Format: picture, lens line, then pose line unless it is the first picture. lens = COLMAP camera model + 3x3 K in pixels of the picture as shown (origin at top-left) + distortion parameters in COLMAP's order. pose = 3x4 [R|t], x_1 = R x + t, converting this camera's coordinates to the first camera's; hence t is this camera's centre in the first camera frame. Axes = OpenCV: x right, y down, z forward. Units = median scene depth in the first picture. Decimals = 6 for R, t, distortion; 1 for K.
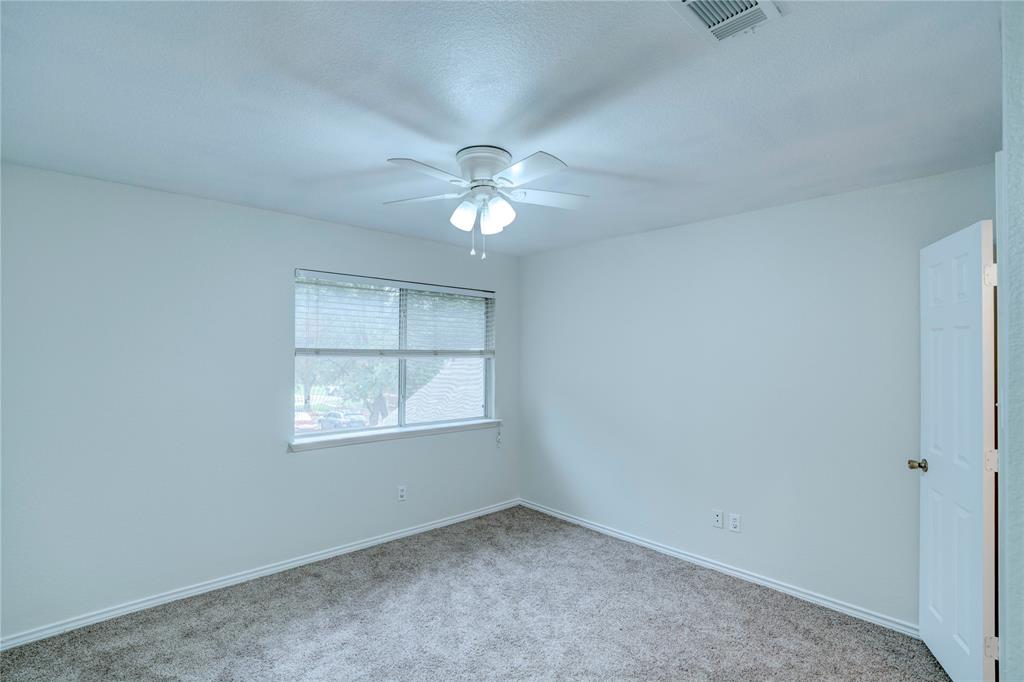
lens RADIAL K [[476.9, 0, 506.8], [0, 476.9, 338.3], [0, 0, 1]] dist [-0.073484, 0.029739]
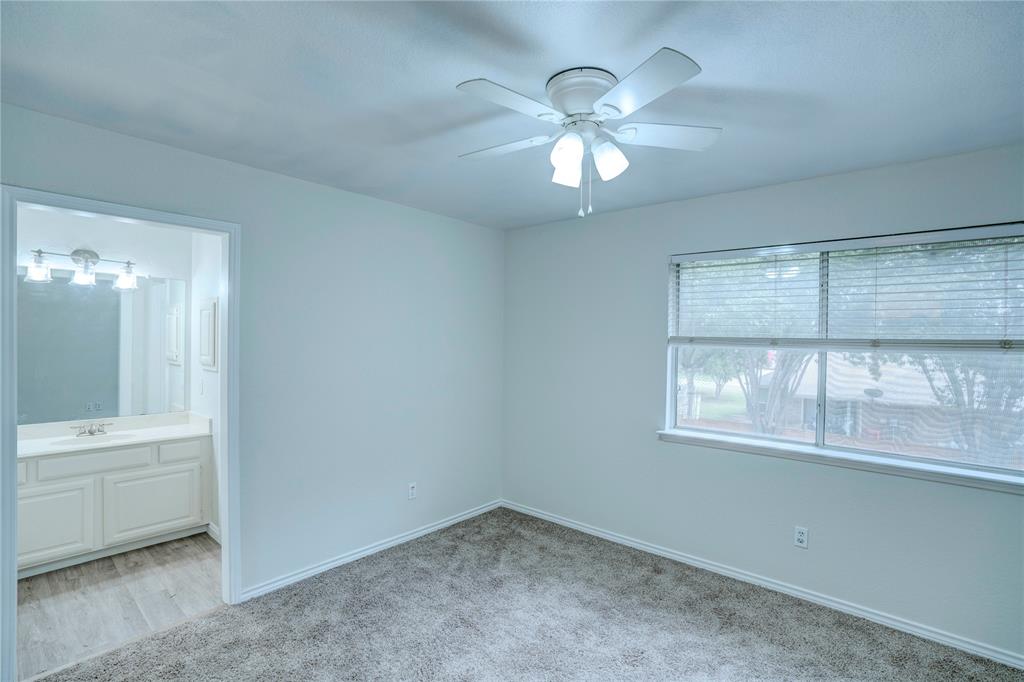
lens RADIAL K [[476.9, 0, 506.8], [0, 476.9, 338.3], [0, 0, 1]] dist [-0.073484, 0.029739]
pose [[0.115820, -0.001019, -0.993270, 0.484955], [0.016127, 0.999870, 0.000855, 0.018767], [0.993139, -0.016118, 0.115821, 0.541618]]
